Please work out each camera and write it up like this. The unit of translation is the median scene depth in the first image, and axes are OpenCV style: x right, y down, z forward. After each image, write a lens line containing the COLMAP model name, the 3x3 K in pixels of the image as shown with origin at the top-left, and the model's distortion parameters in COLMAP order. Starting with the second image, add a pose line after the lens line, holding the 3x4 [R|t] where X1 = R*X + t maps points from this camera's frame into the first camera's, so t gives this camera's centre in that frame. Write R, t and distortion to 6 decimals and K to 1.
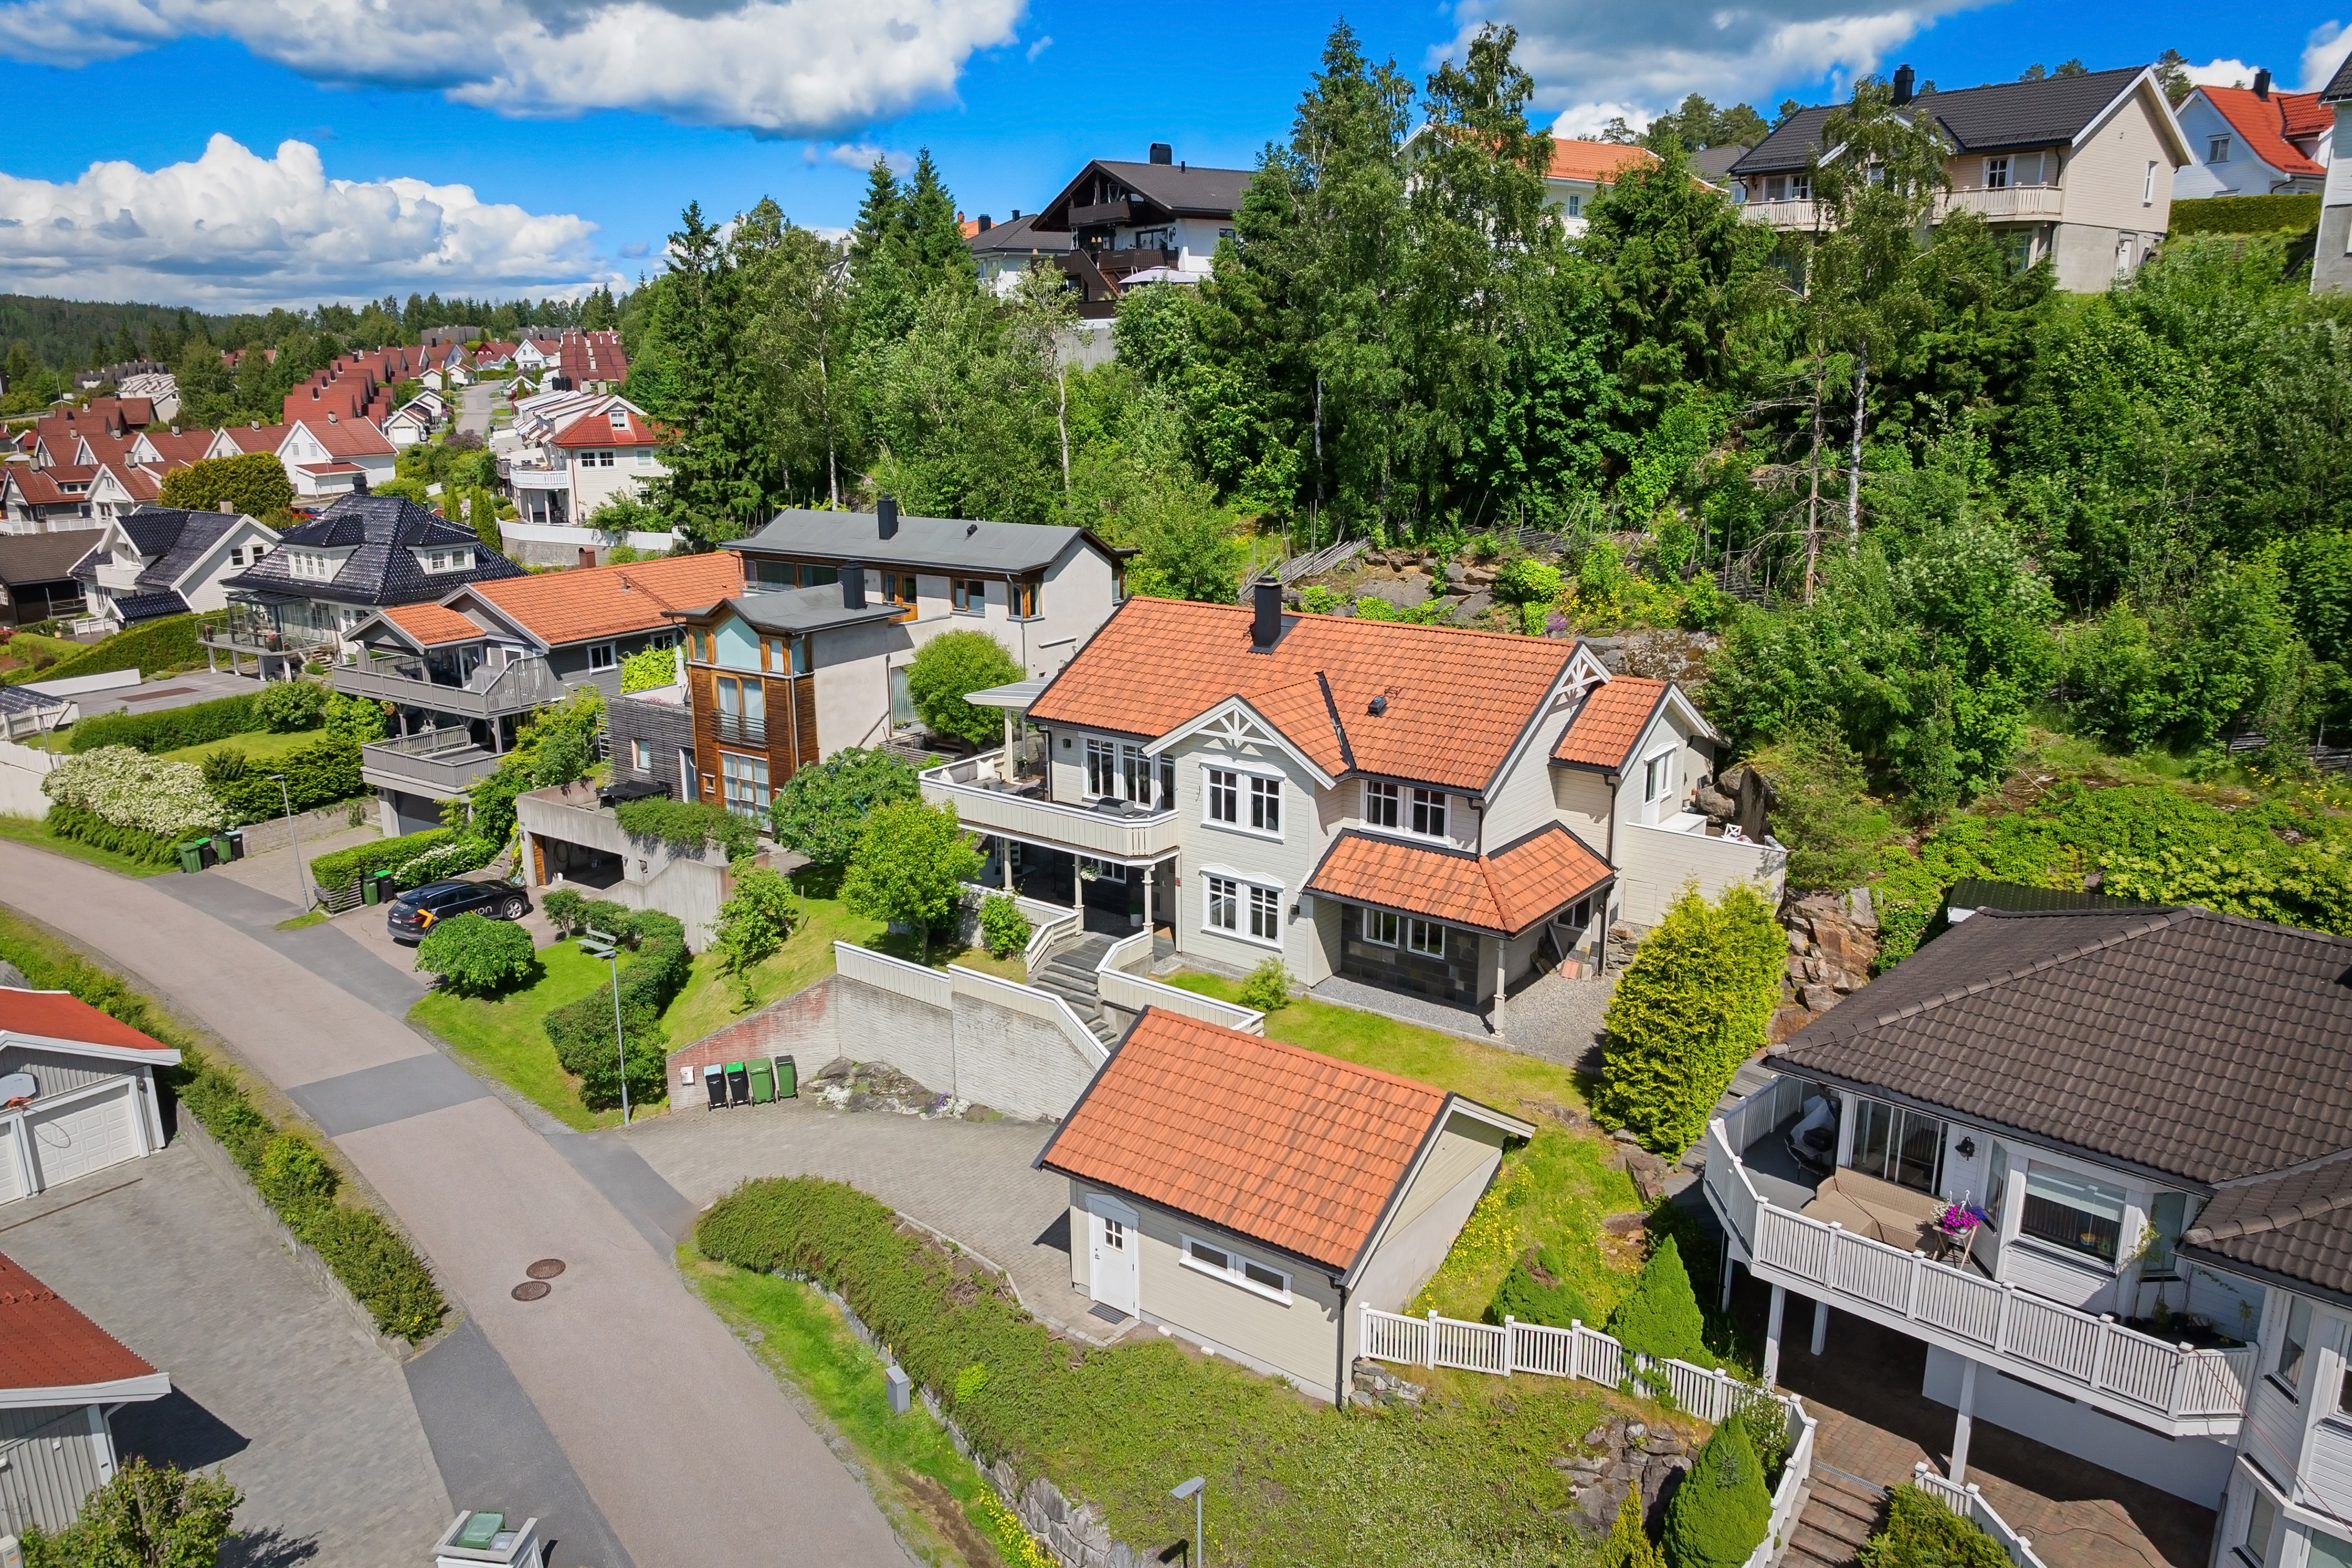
lens RADIAL K [[1725.9, 0, 1176.0], [0, 1725.9, 784.0], [0, 0, 1]] dist [-0.003725, -0.052383]
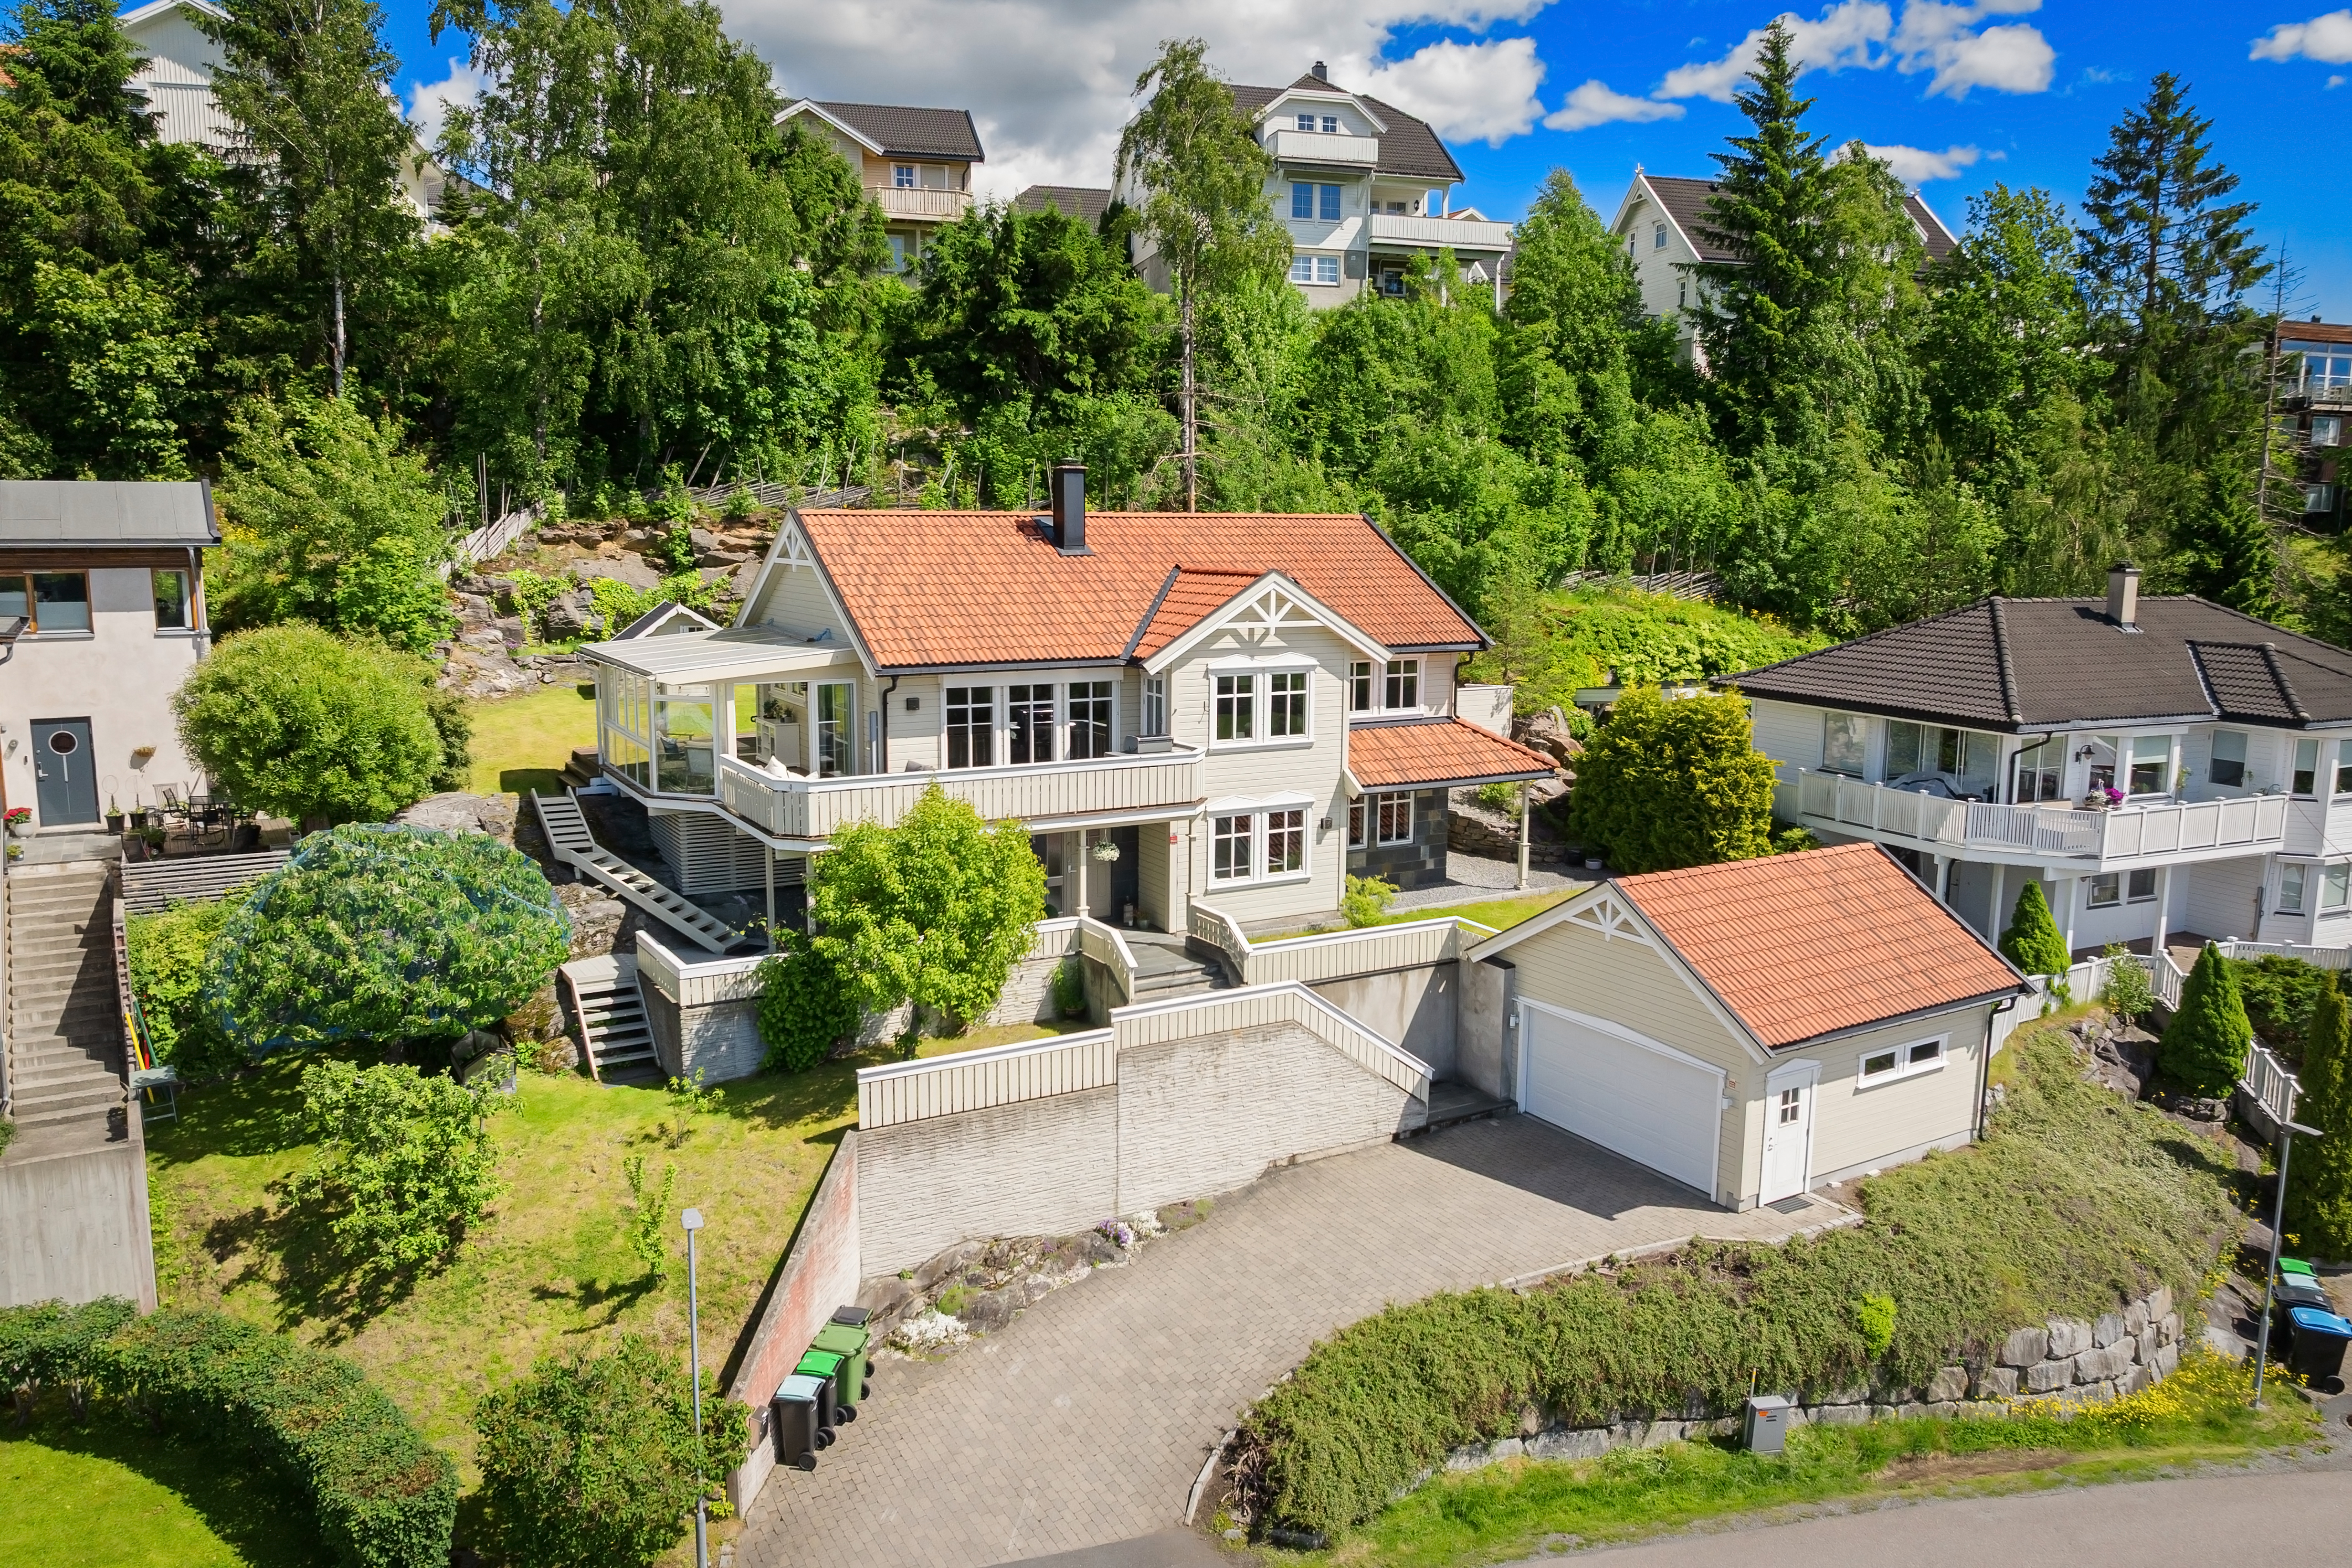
lens RADIAL K [[1660.2, 0, 1268.9], [0, 1660.2, 784.6], [0, 0, 1]] dist [-0.008933, -0.002250]
pose [[0.339505, -0.139501, 0.930202, -0.656781], [0.223197, 0.972643, 0.064403, -0.004116], [-0.913739, 0.185753, 0.361354, 0.687099]]
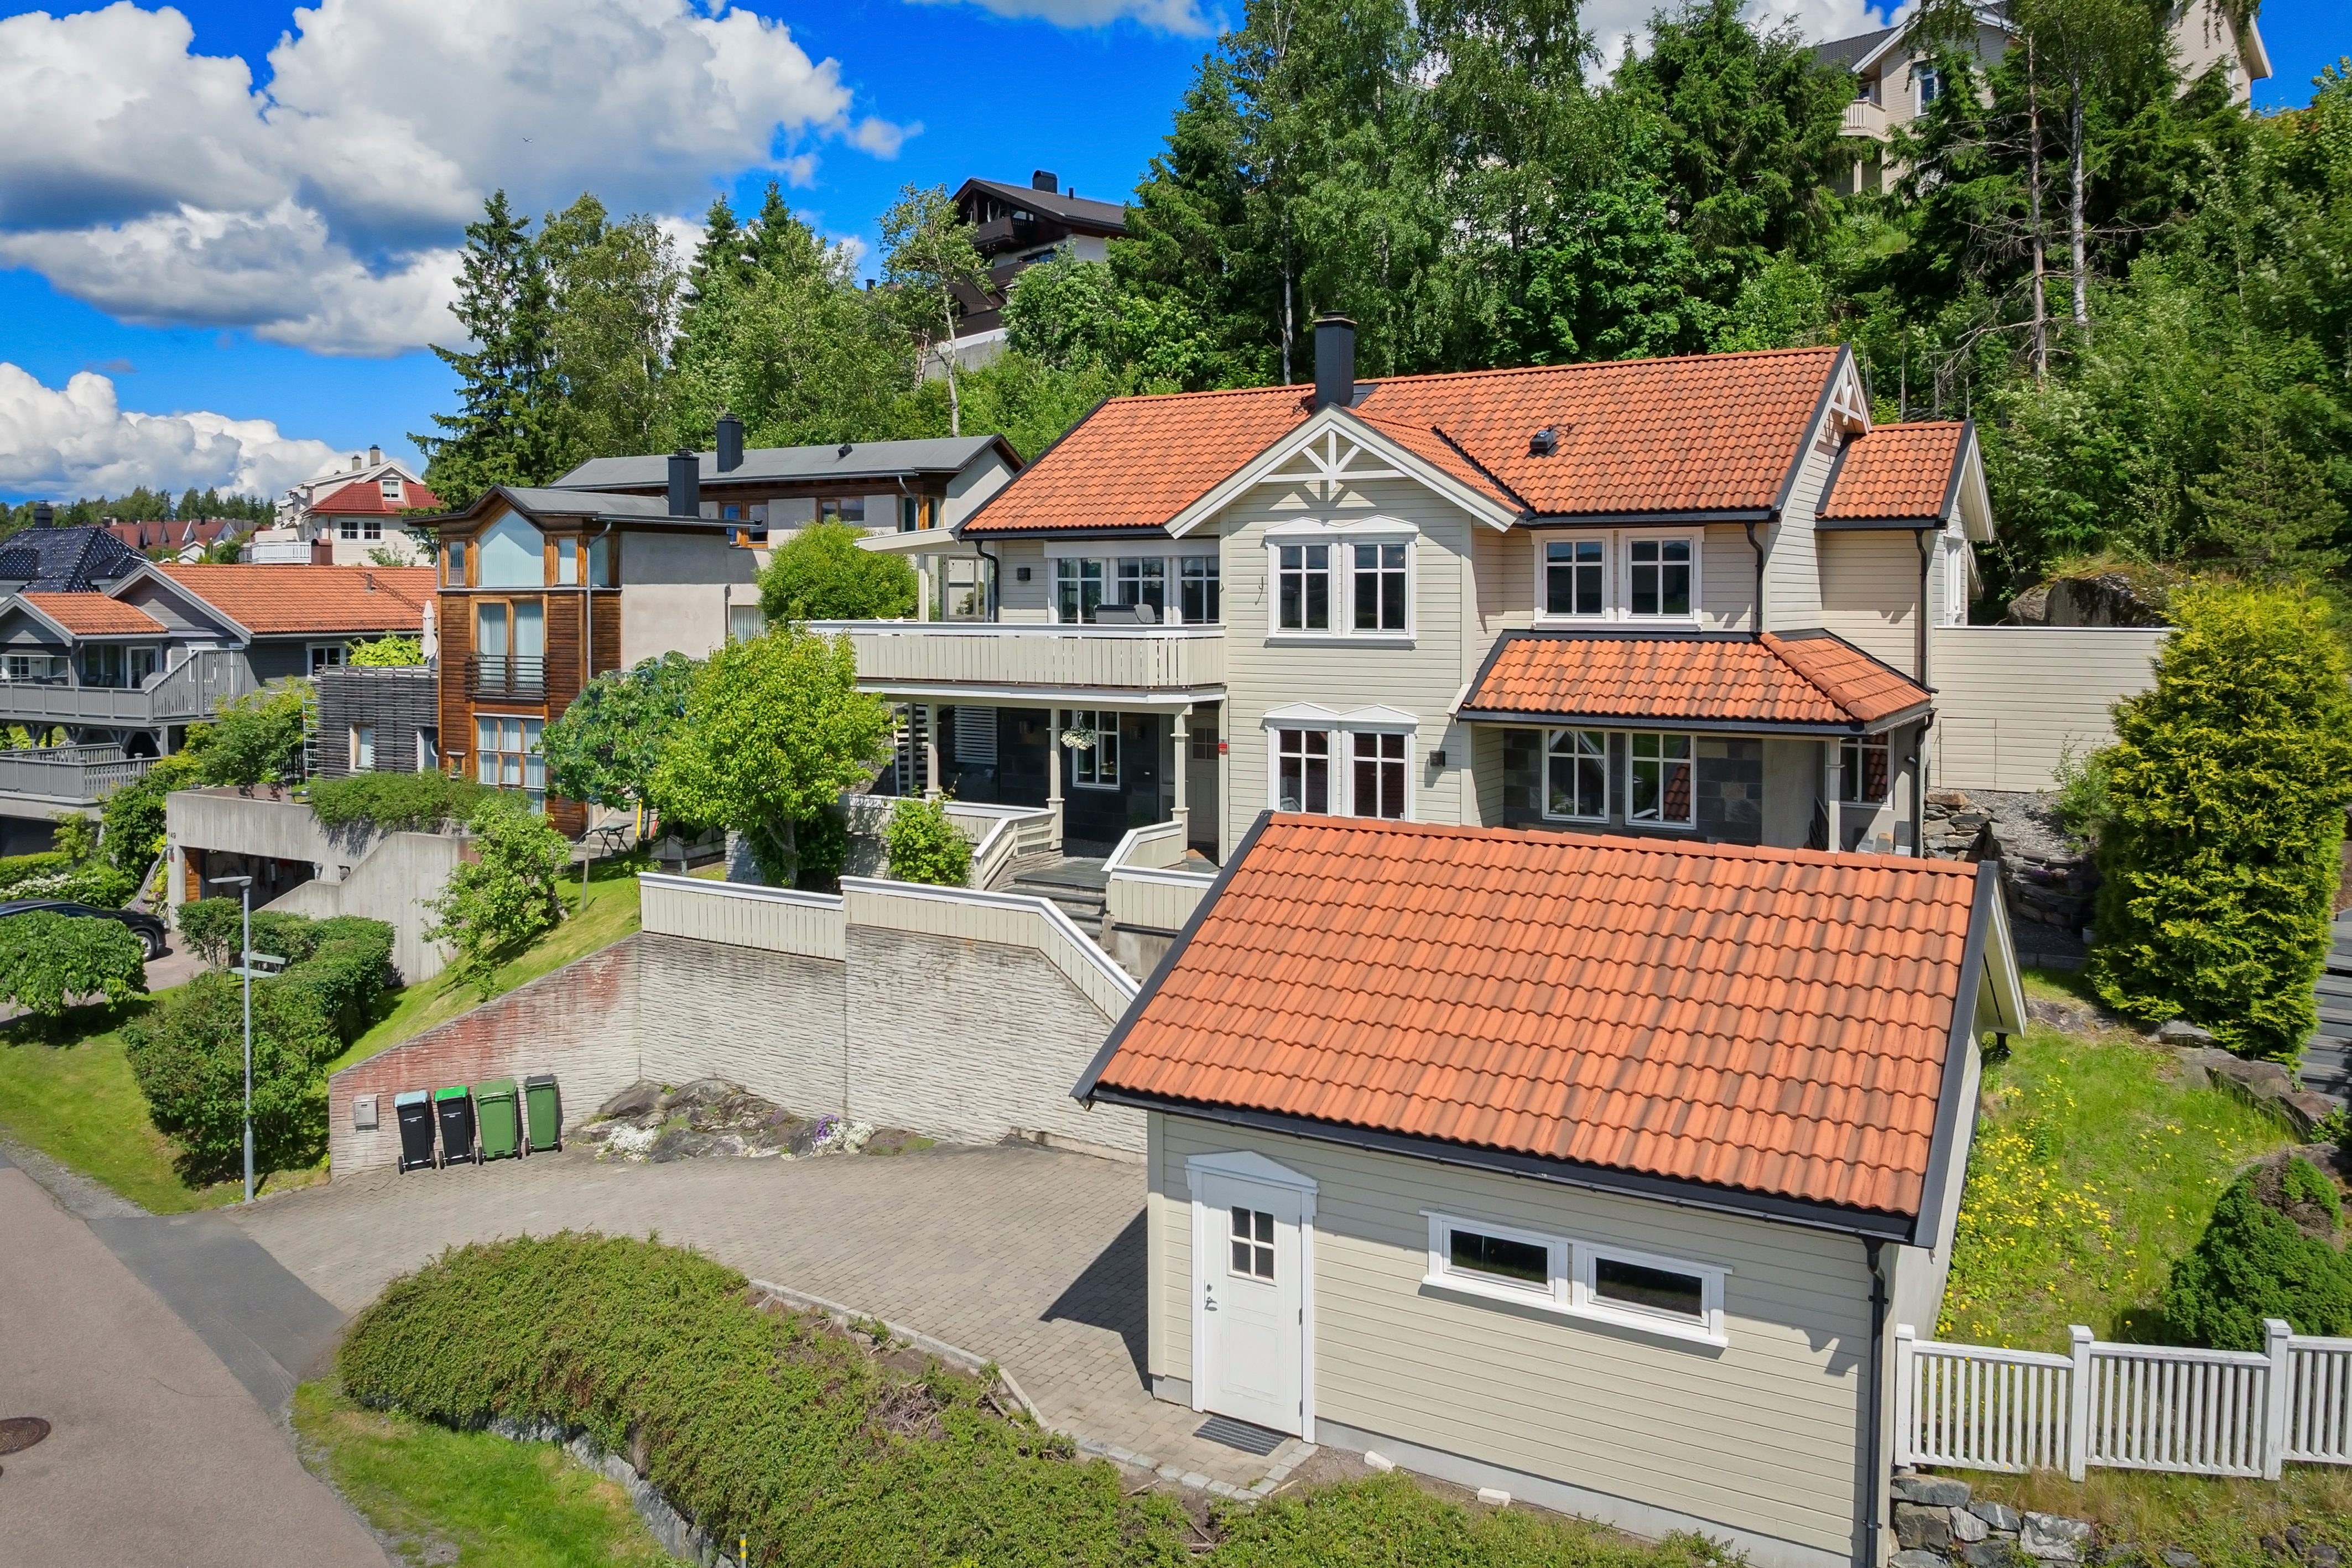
lens RADIAL K [[1762.4, 0, 1176.8], [0, 1762.4, 614.3], [0, 0, 1]] dist [-0.036321, 0.002592]
pose [[0.994549, 0.002638, 0.104241, -0.079444], [0.022633, 0.970387, -0.240493, 0.159064], [-0.101789, 0.241542, 0.965037, 0.387822]]
